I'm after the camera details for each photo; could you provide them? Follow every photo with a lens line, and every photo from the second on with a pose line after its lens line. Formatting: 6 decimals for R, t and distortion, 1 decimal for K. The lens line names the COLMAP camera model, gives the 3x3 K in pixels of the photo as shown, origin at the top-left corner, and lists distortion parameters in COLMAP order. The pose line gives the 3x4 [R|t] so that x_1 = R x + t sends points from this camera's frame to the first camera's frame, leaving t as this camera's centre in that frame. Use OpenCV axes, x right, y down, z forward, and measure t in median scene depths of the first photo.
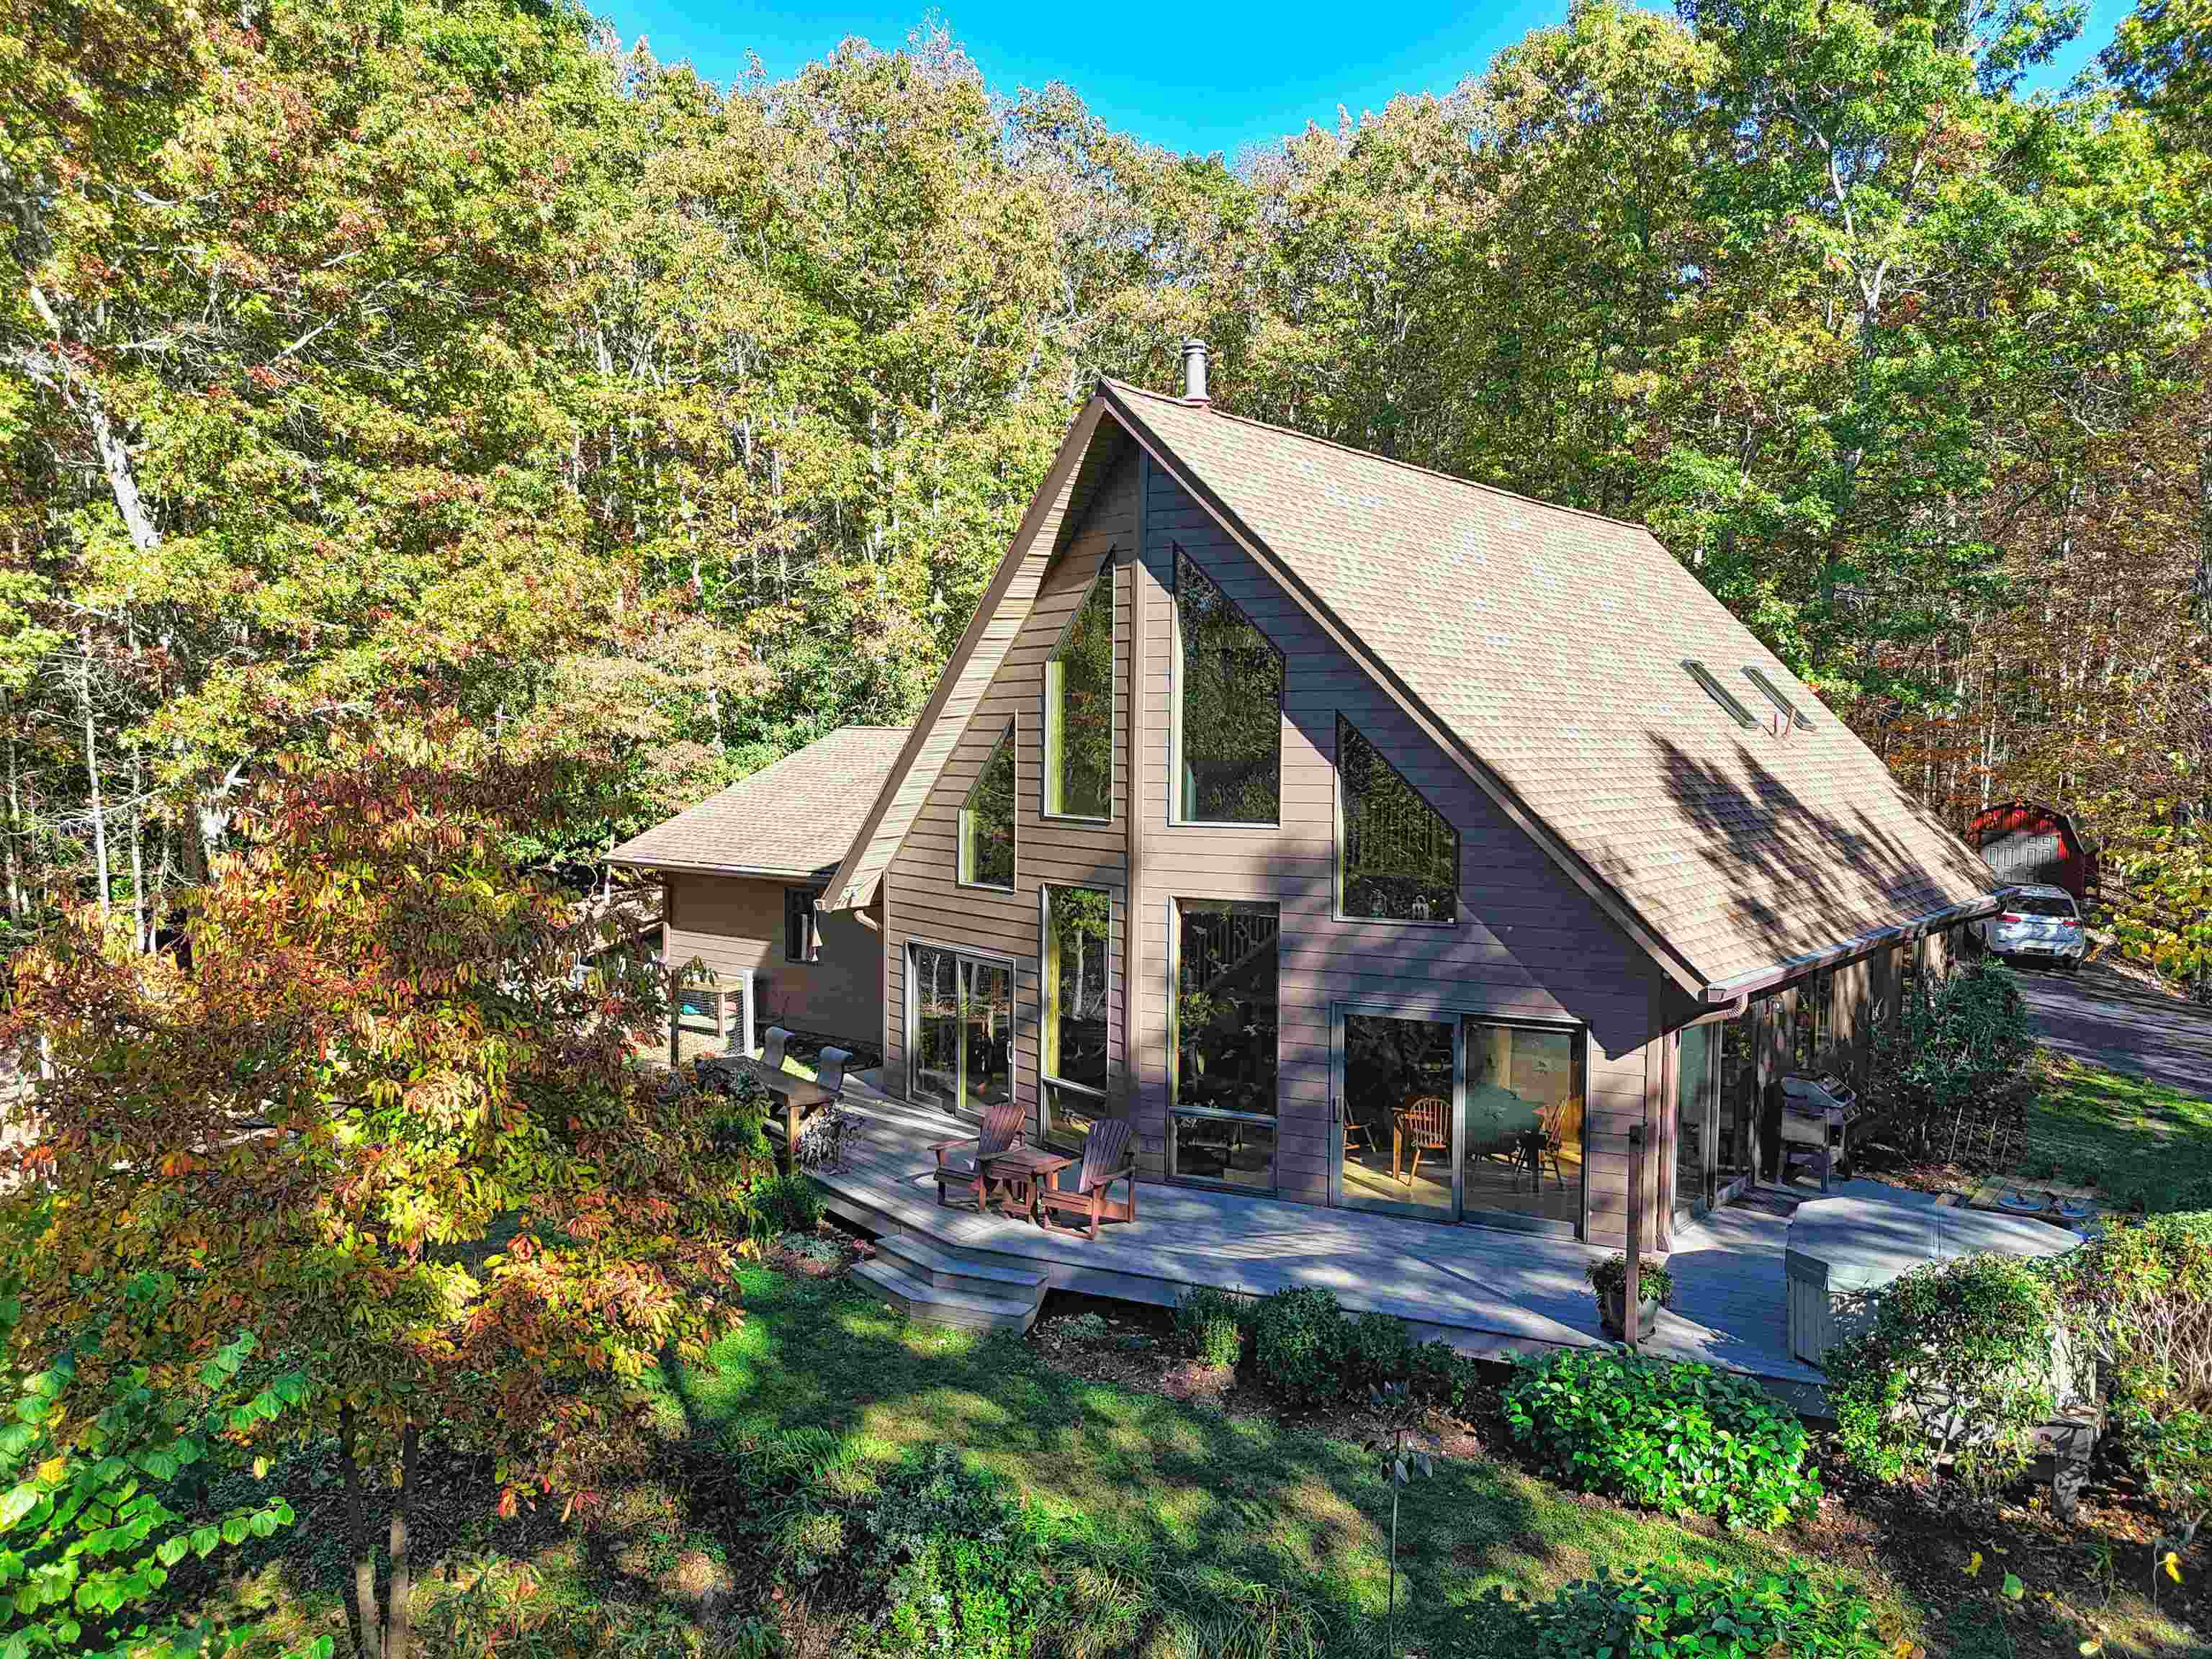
lens RADIAL K [[1651.3, 0, 1105.6], [0, 1651.3, 834.9], [0, 0, 1]] dist [0.051629, -0.041661]
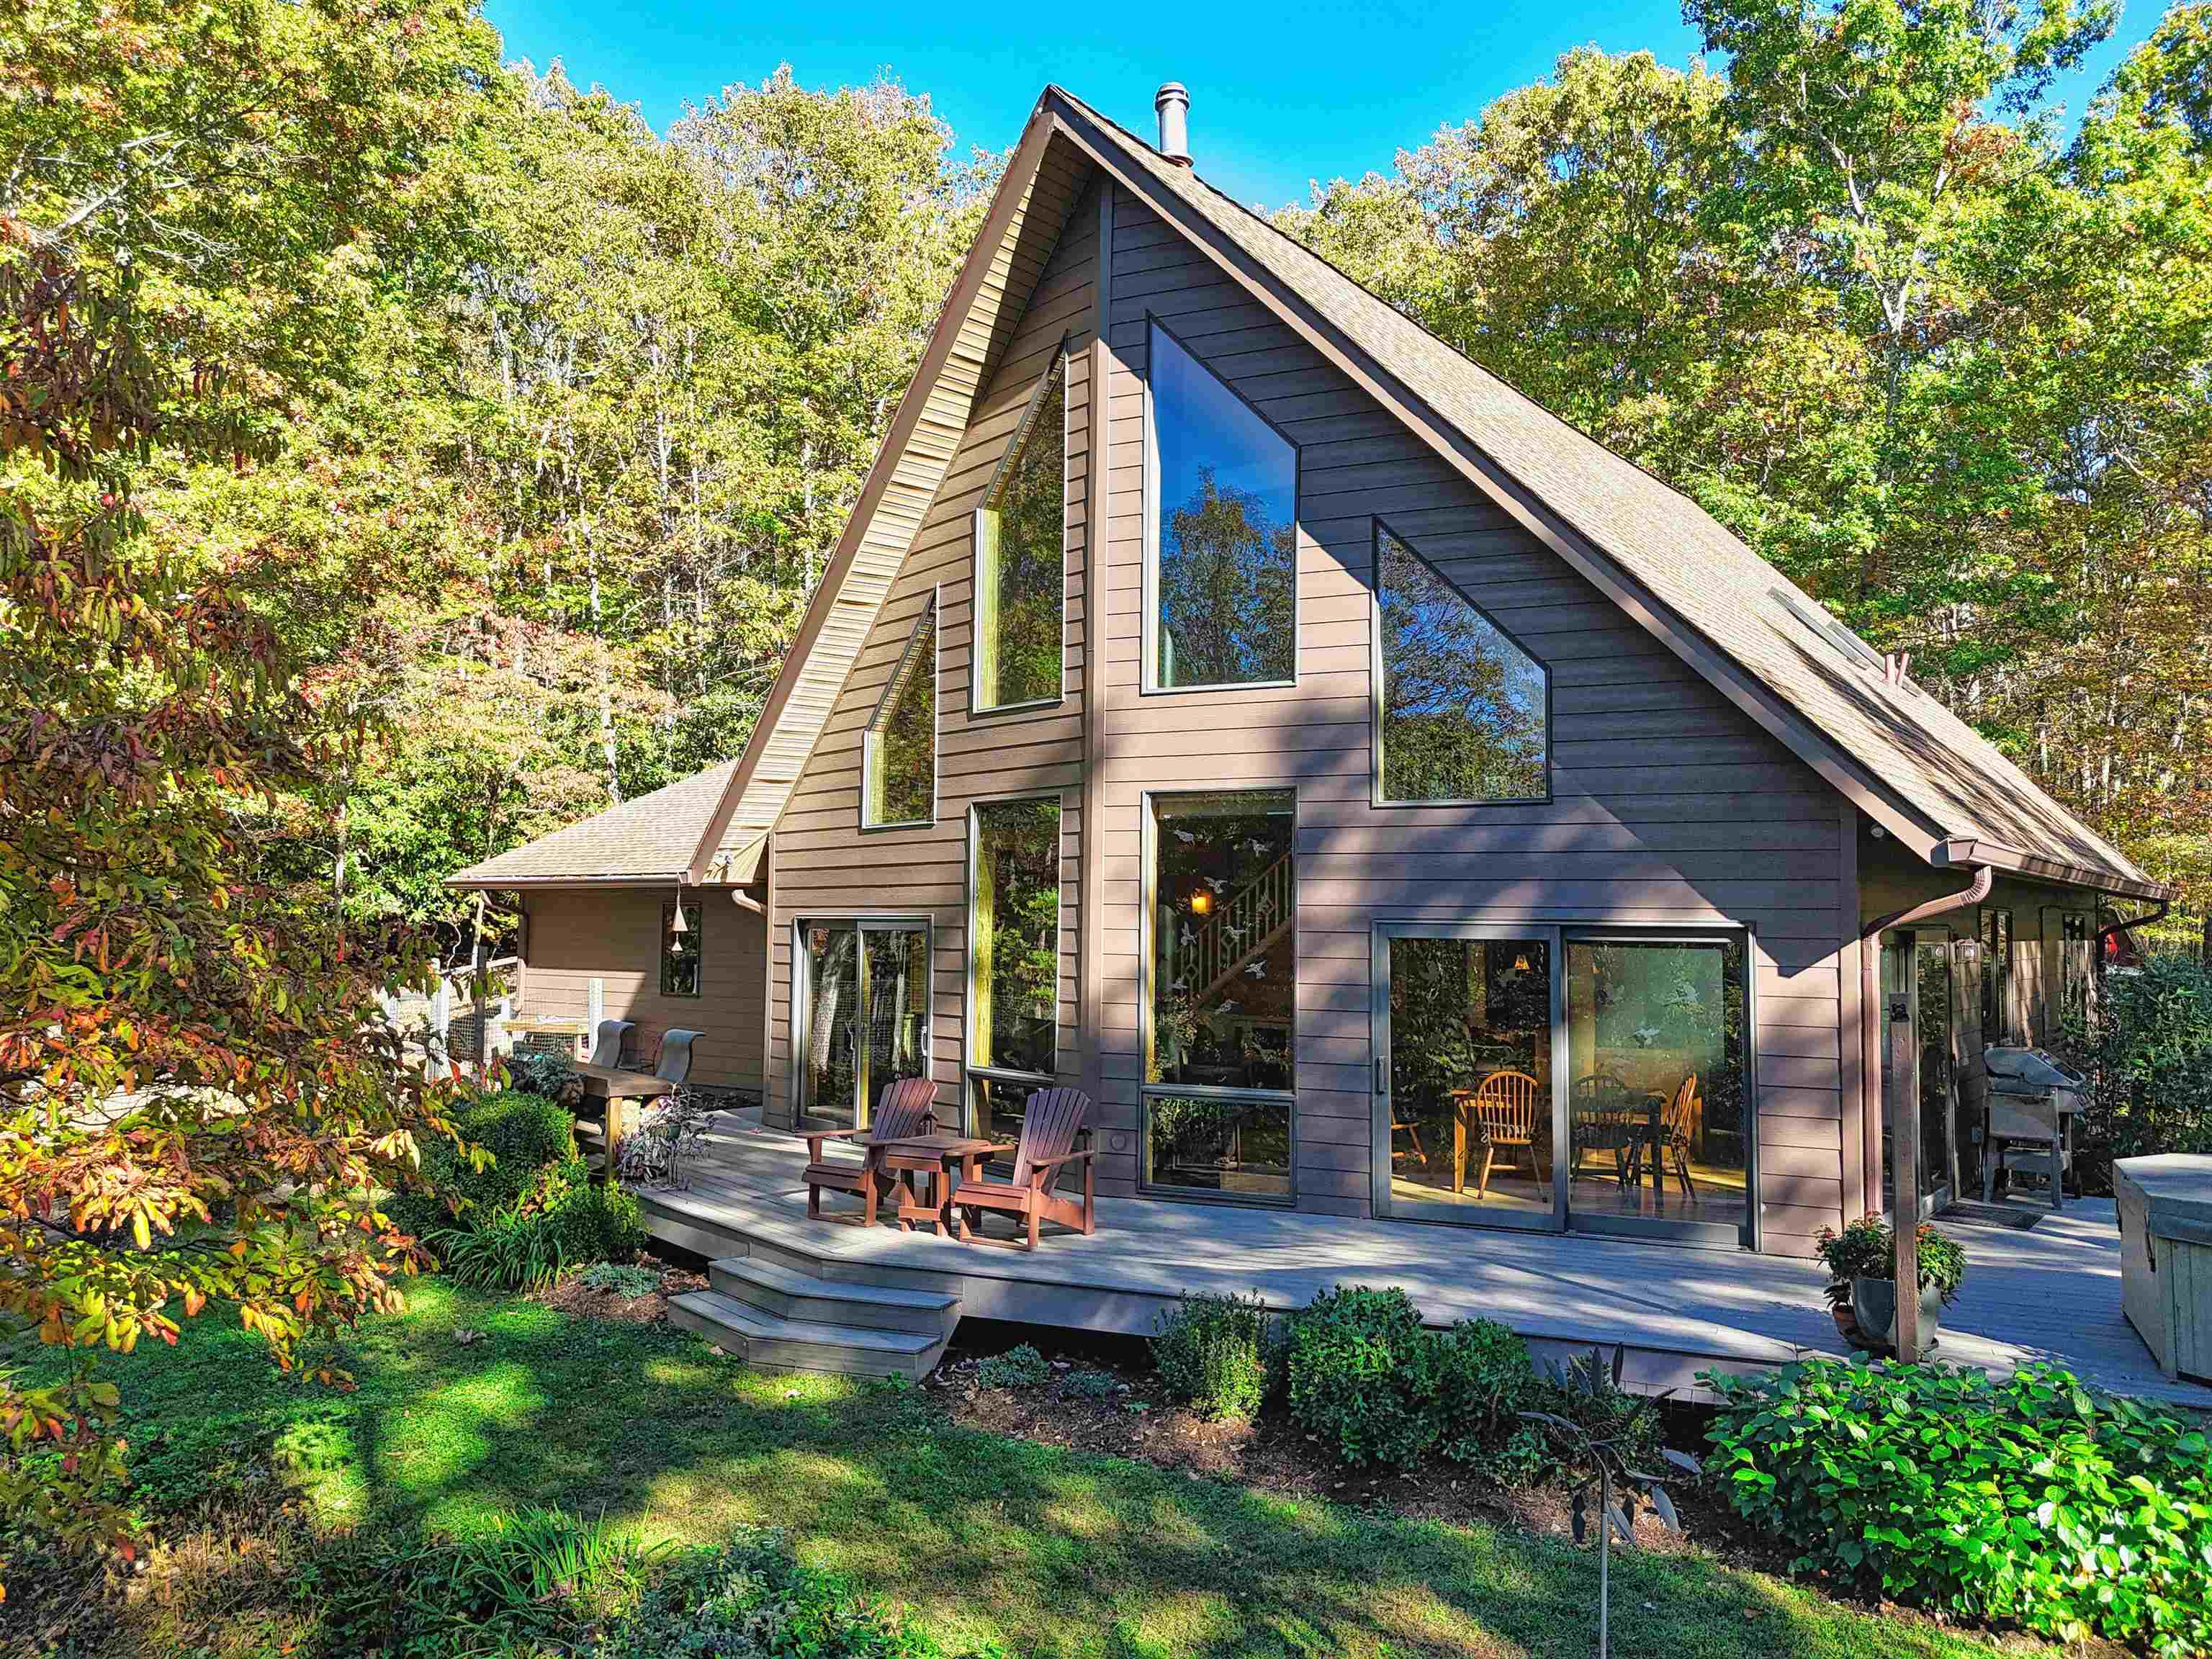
lens RADIAL K [[1651.3, 0, 1105.6], [0, 1651.3, 834.9], [0, 0, 1]] dist [0.051629, -0.041661]
pose [[0.999698, 0.003294, 0.024356, 0.005163], [-0.000554, 0.993749, -0.111637, 0.137527], [-0.024572, 0.111590, 0.993451, 0.283029]]
